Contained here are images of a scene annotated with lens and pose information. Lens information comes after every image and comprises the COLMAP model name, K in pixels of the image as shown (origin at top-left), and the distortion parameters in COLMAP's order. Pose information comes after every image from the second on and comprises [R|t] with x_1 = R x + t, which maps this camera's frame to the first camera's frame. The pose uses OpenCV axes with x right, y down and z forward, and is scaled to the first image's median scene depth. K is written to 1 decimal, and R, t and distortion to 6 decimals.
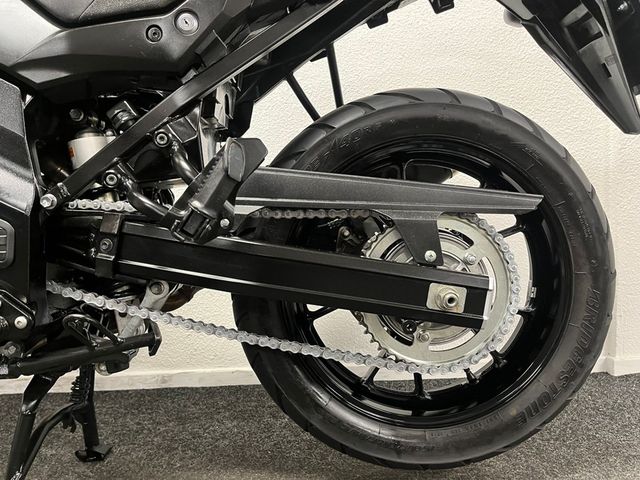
lens RADIAL K [[480.6, 0, 320.0], [0, 480.6, 240.0], [0, 0, 1]] dist [0.062228, -0.061349]
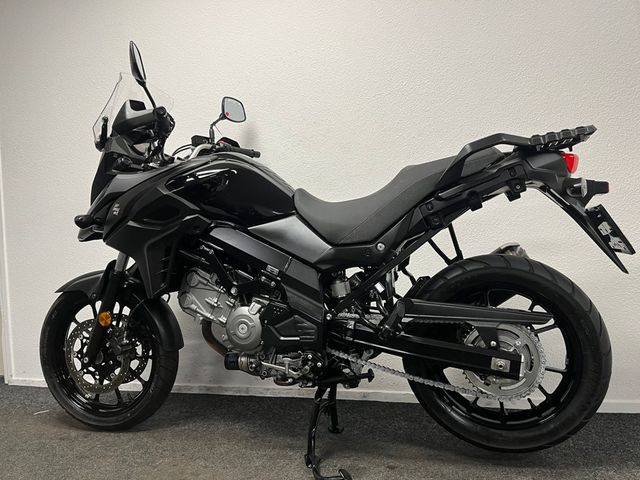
lens RADIAL K [[480.6, 0, 320.0], [0, 480.6, 240.0], [0, 0, 1]] dist [0.062228, -0.061349]
pose [[0.938543, -0.034428, -0.343440, 0.236606], [0.015846, 0.998262, -0.056767, -0.289717], [0.344798, 0.047837, 0.937457, -1.186948]]
